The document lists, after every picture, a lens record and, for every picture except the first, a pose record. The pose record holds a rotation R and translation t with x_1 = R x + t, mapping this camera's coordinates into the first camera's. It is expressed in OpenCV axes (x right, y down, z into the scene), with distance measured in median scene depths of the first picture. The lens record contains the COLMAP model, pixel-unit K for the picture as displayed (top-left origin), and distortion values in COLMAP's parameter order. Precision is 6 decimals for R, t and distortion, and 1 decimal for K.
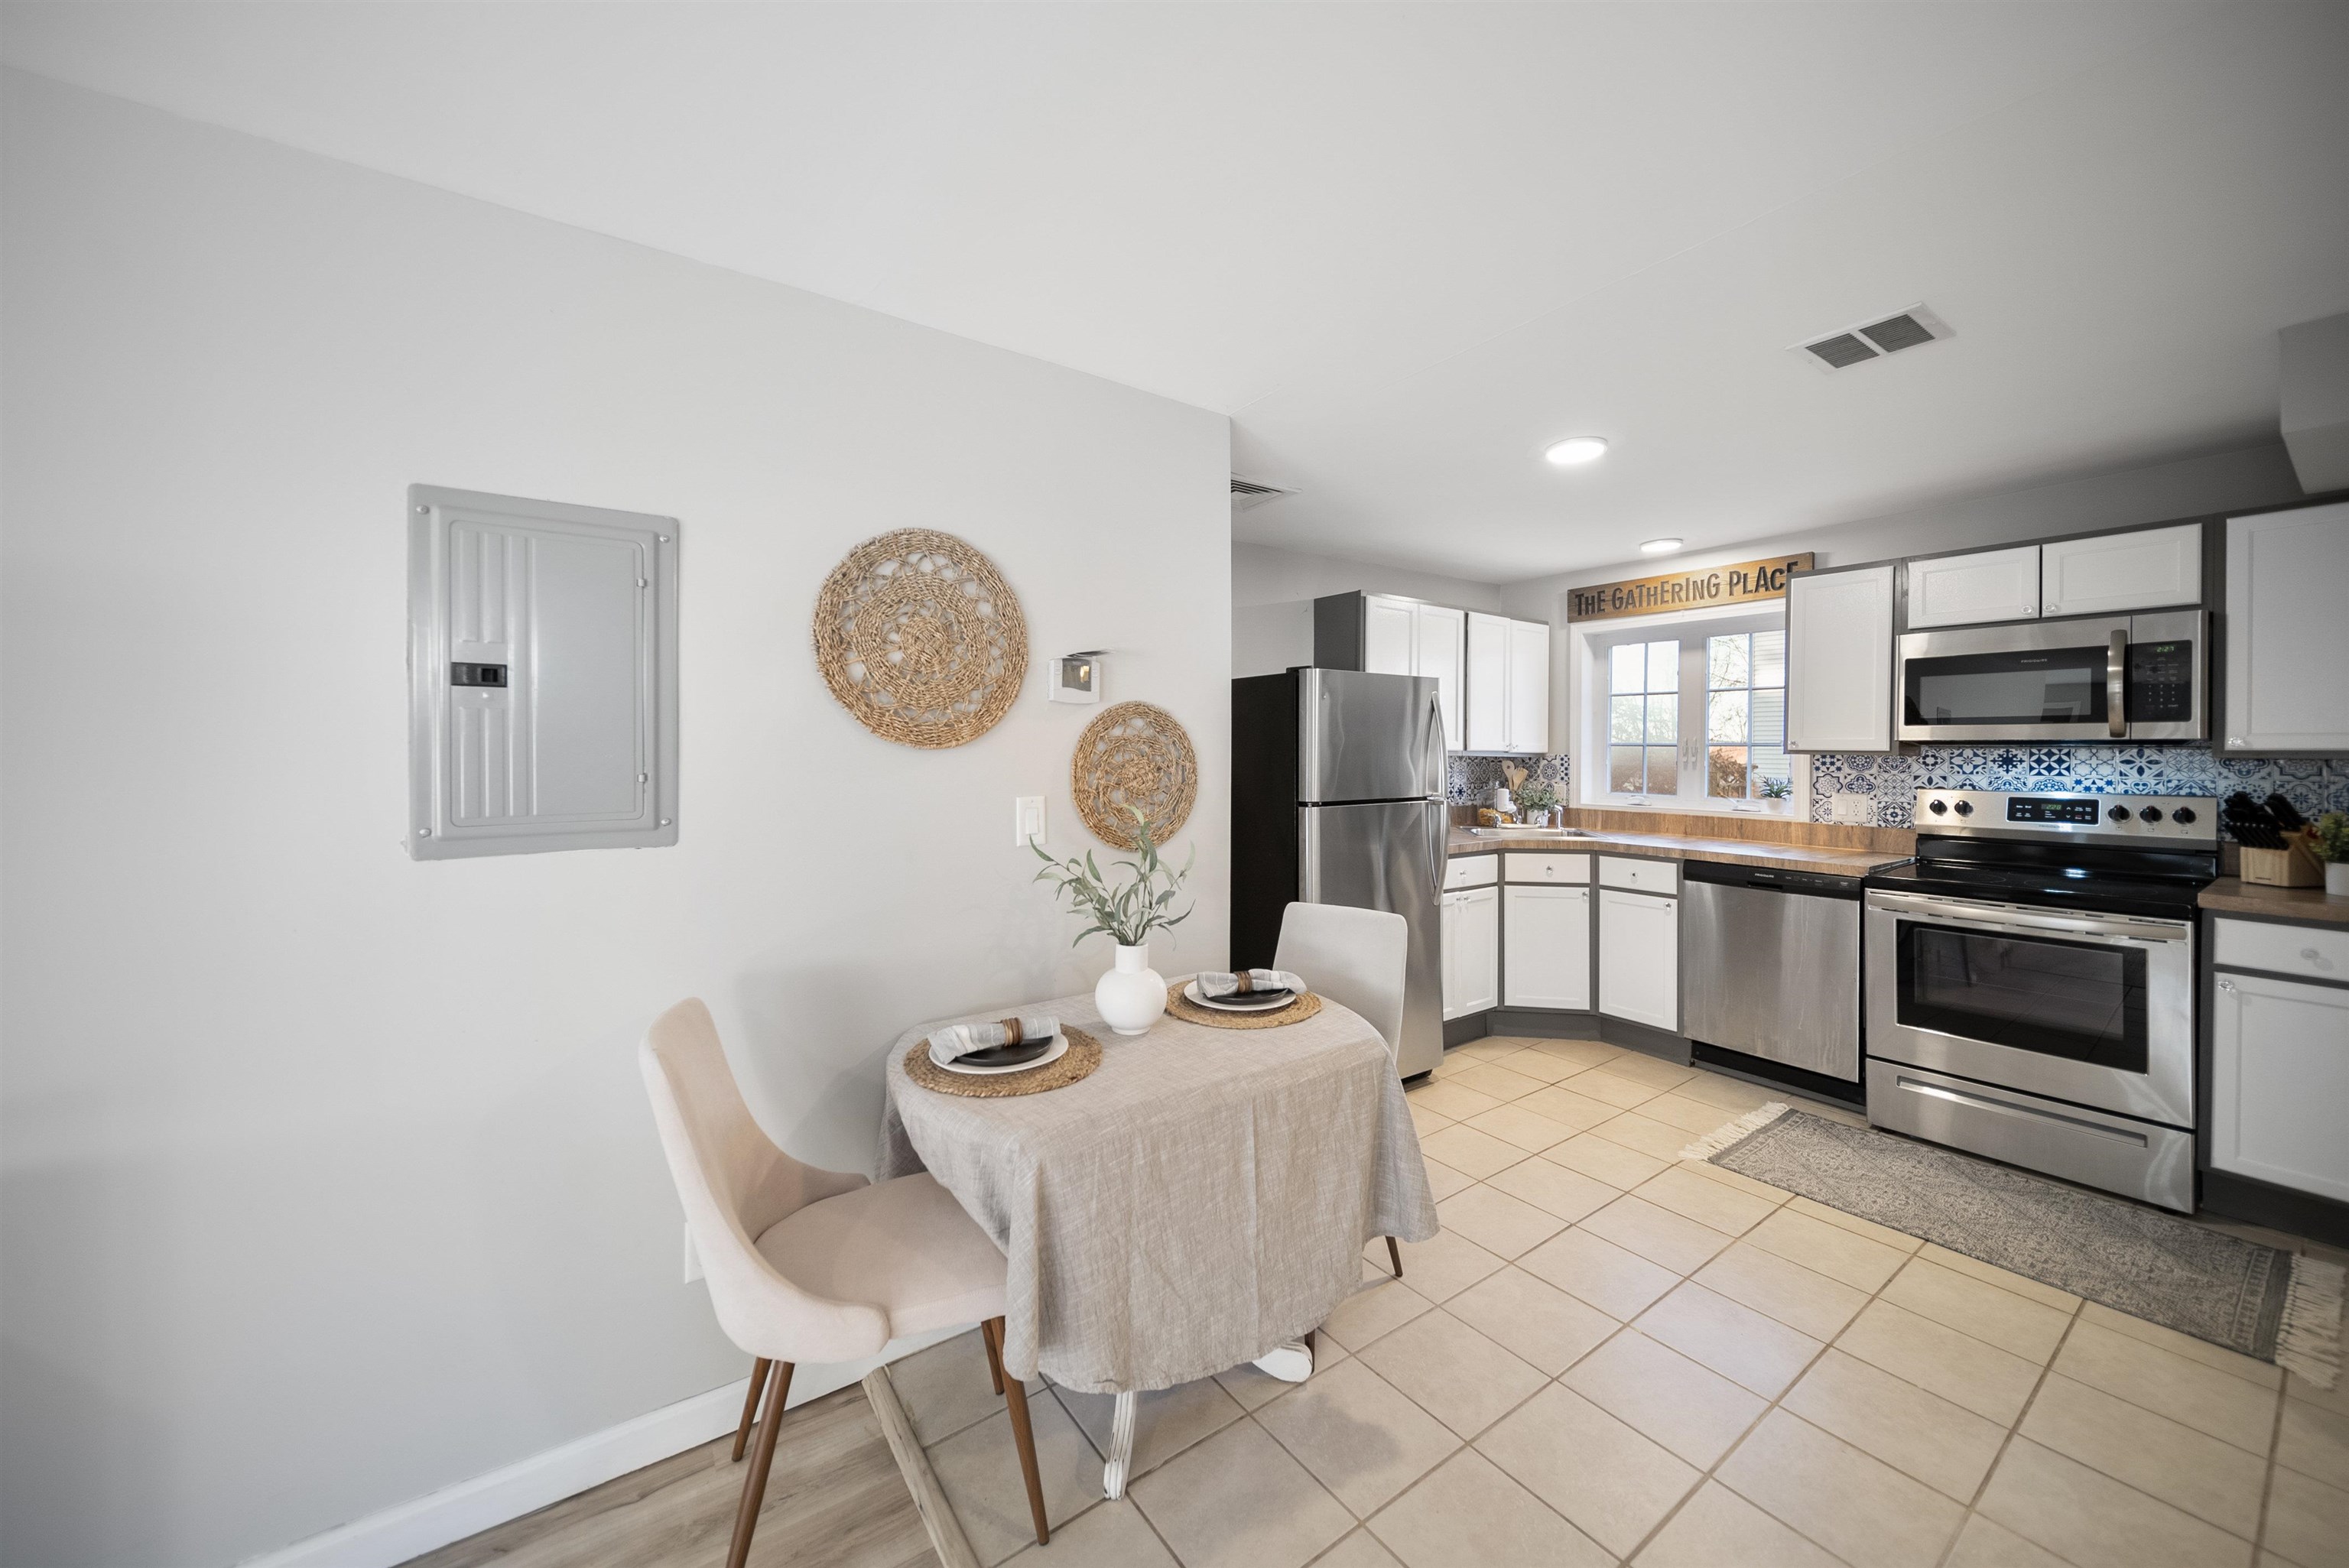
lens RADIAL K [[852.3, 0, 1168.6], [0, 852.3, 765.1], [0, 0, 1]] dist [0.000409, 0.000032]
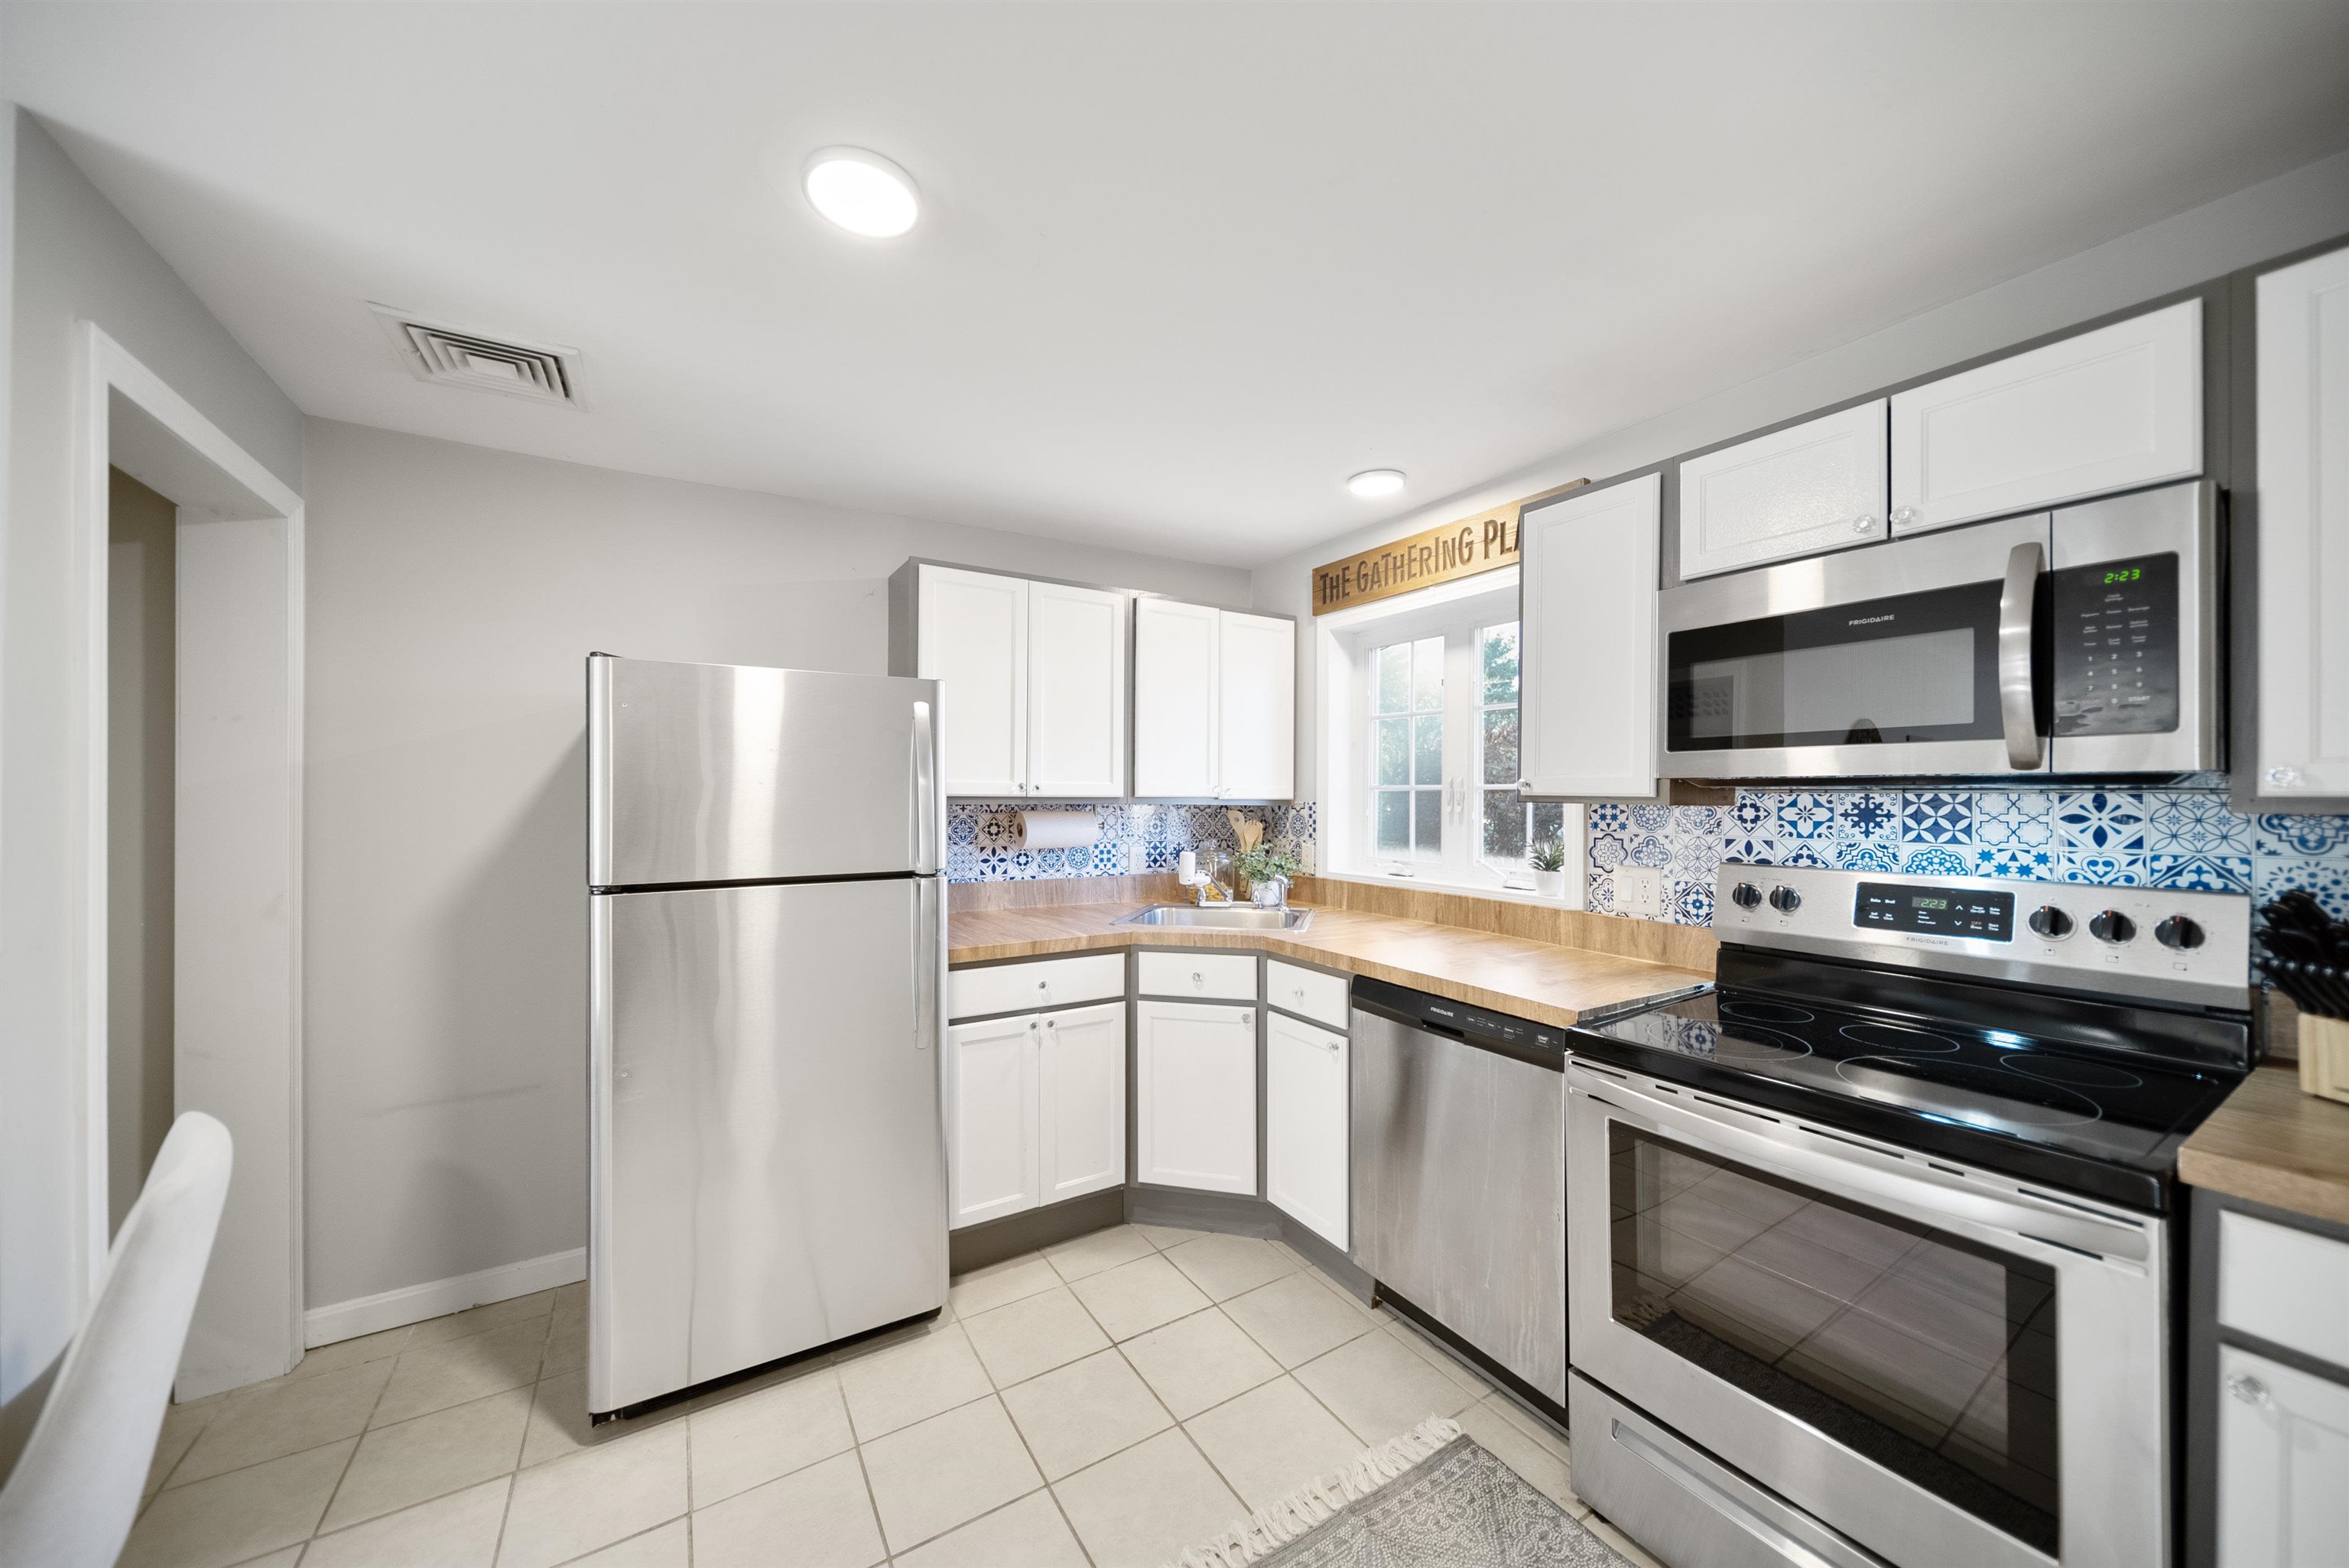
lens RADIAL K [[832.1, 0, 1182.9], [0, 832.1, 803.8], [0, 0, 1]] dist [-0.000200, -0.000057]
pose [[0.998402, -0.001171, -0.056490, 0.581710], [0.000820, 0.999980, -0.006245, -0.009341], [0.056496, 0.006188, 0.998384, 0.443174]]
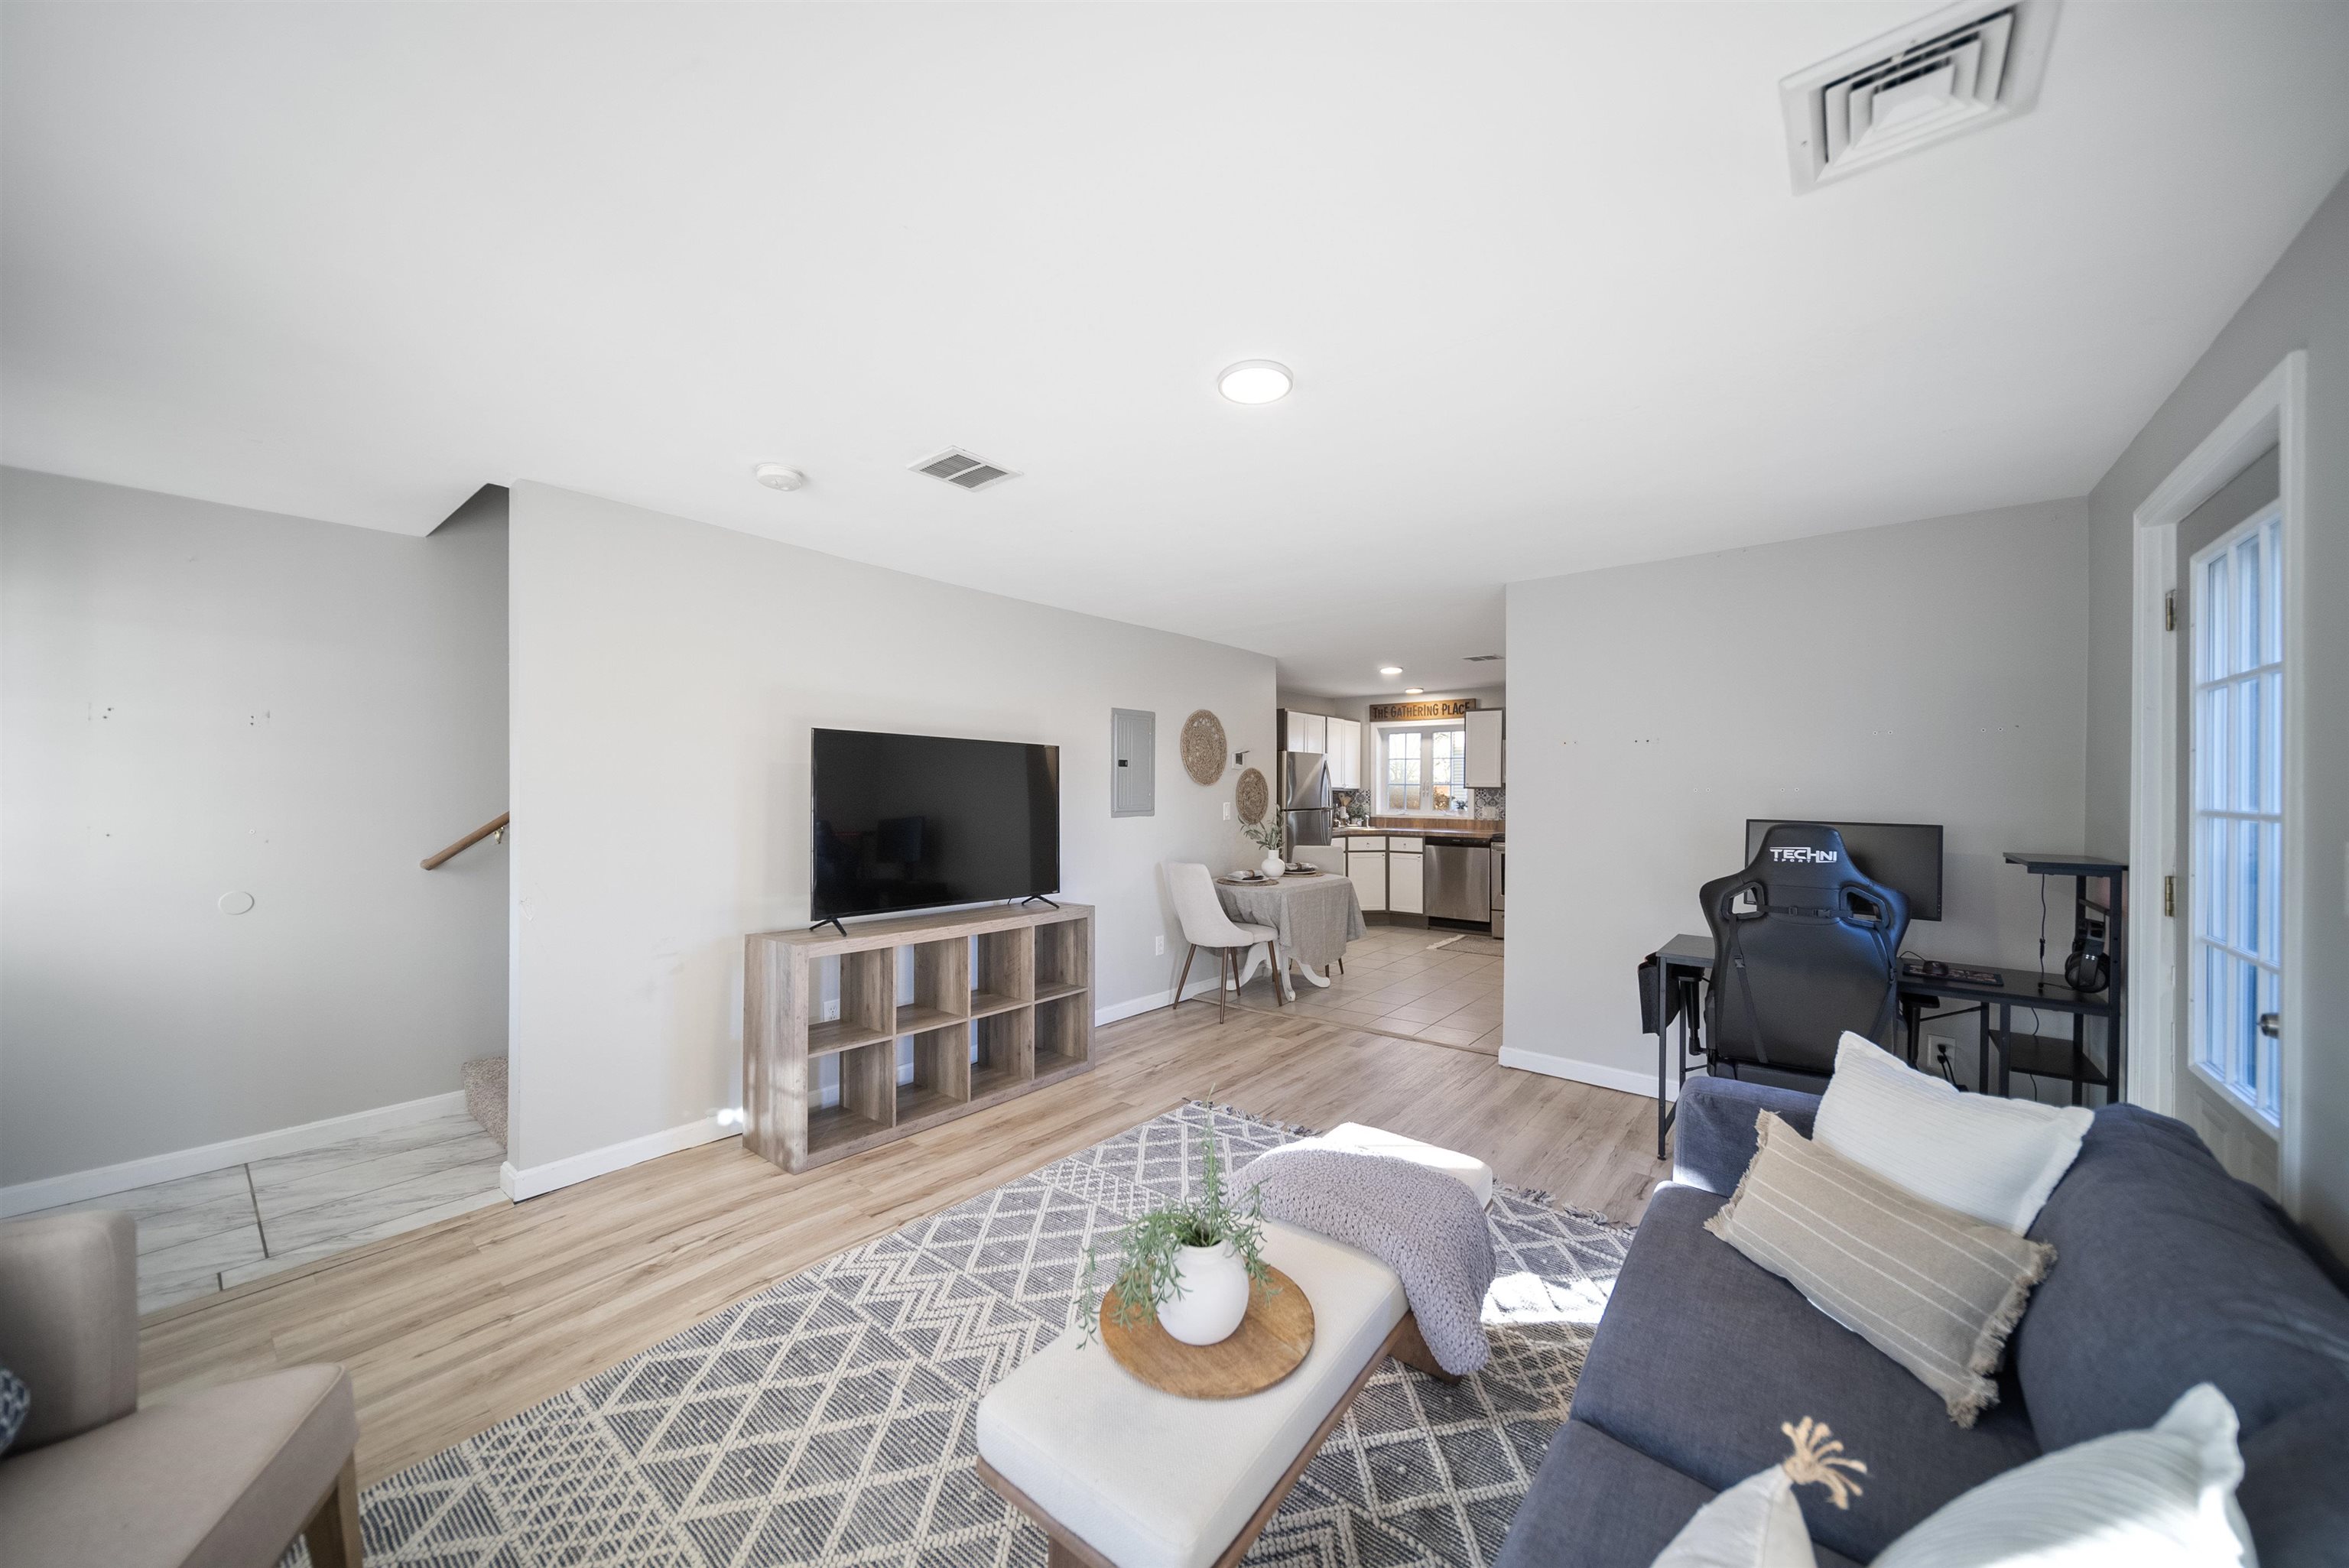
lens RADIAL K [[832.1, 0, 1182.9], [0, 832.1, 803.8], [0, 0, 1]] dist [-0.000200, -0.000057]
pose [[0.959771, -0.004192, 0.280753, -0.694419], [0.004070, 0.999991, 0.001017, 0.024617], [-0.280755, 0.000167, 0.959779, -1.029593]]
